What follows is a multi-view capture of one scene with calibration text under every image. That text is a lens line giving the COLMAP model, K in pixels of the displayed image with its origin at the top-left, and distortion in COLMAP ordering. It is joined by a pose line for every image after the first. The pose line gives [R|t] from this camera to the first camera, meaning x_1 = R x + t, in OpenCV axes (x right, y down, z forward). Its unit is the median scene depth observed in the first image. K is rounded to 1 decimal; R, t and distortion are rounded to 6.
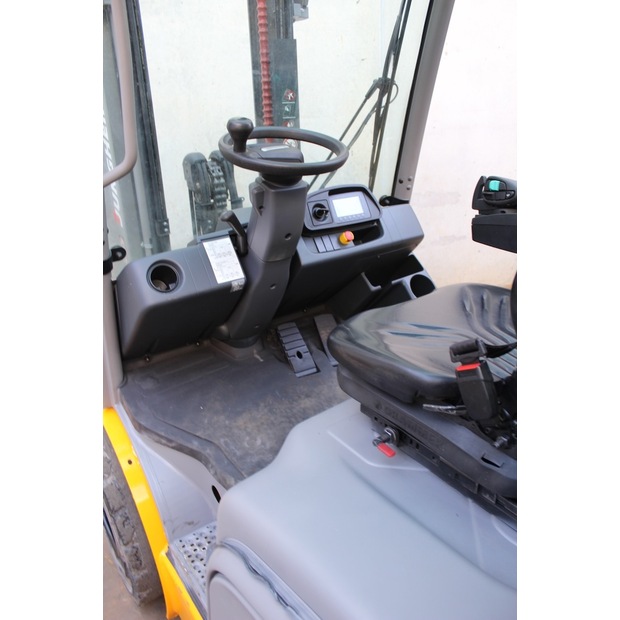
lens RADIAL K [[518.4, 0, 310.0], [0, 518.4, 310.0], [0, 0, 1]] dist [-0.172029, 0.165312]
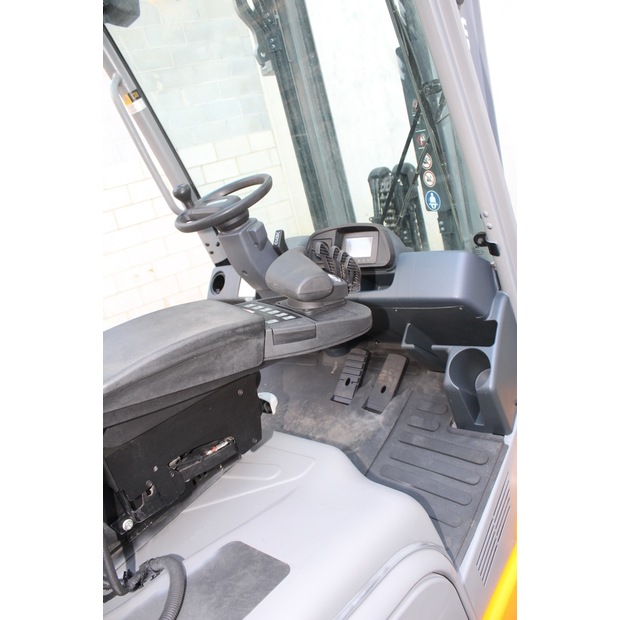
lens RADIAL K [[518.1, 0, 309.5], [0, 518.1, 313.5], [0, 0, 1]] dist [-0.157456, 0.134819]
pose [[0.218303, 0.273519, -0.936766, 0.867852], [-0.119533, 0.960185, 0.252501, -0.287143], [0.968533, 0.056853, 0.242306, 0.661262]]
